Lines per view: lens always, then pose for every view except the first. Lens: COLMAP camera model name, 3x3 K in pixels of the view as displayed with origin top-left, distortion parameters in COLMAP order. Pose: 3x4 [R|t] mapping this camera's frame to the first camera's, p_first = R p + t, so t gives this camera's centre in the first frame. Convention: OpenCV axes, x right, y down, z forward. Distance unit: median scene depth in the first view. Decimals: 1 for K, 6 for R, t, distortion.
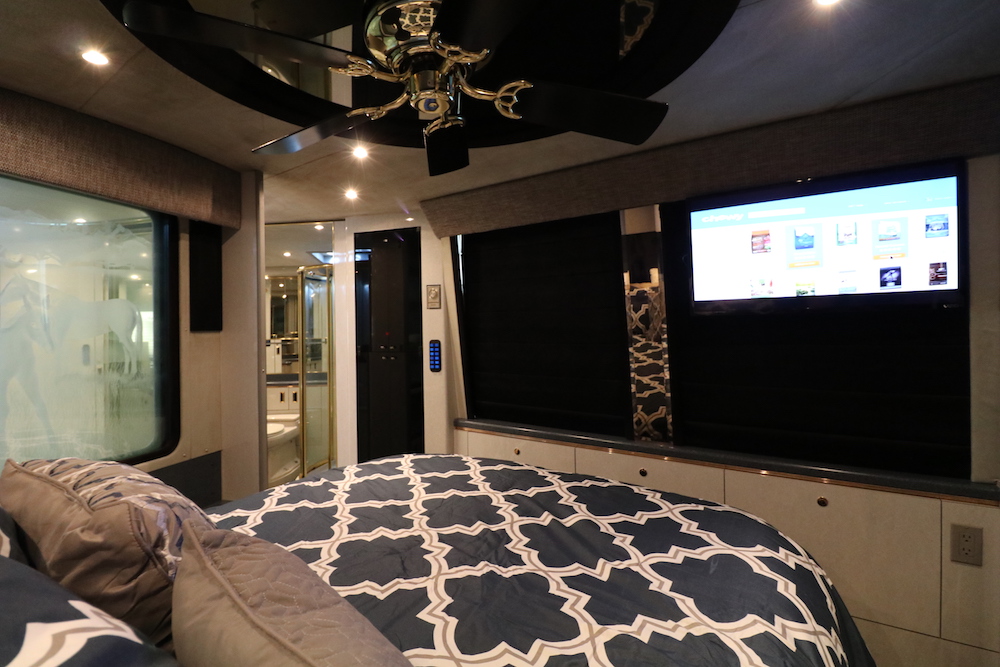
lens RADIAL K [[461.7, 0, 491.6], [0, 461.7, 325.6], [0, 0, 1]] dist [-0.001480, -0.012341]
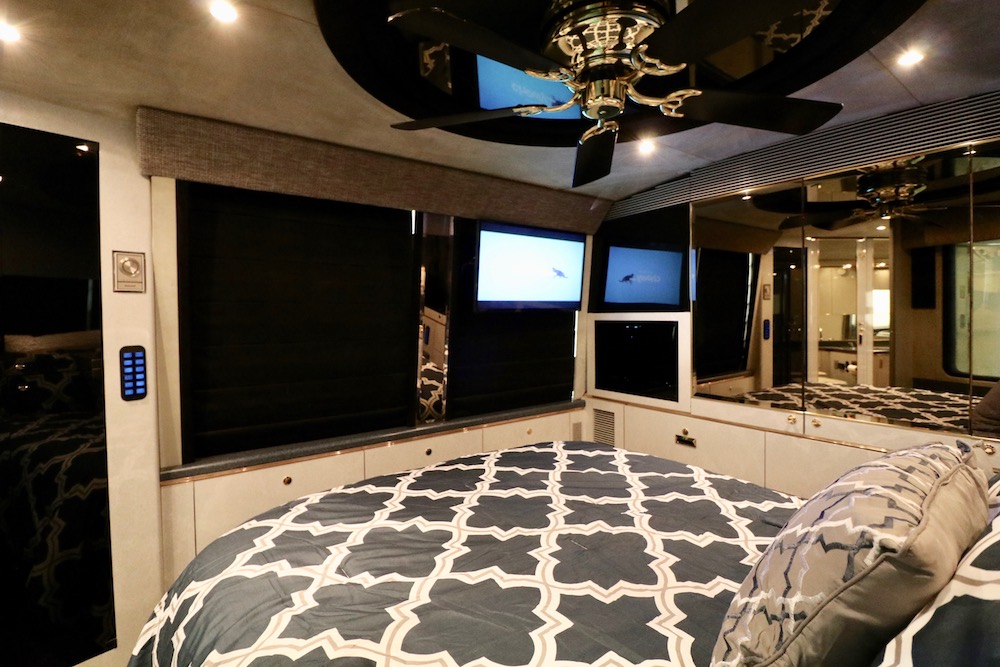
lens RADIAL K [[455.0, 0, 496.4], [0, 455.0, 307.0], [0, 0, 1]] dist [0.001255, -0.010824]
pose [[0.333604, 0.032859, 0.942140, -0.714465], [0.007700, 0.999264, -0.037577, 0.014112], [-0.942682, 0.019790, 0.333106, 0.525015]]
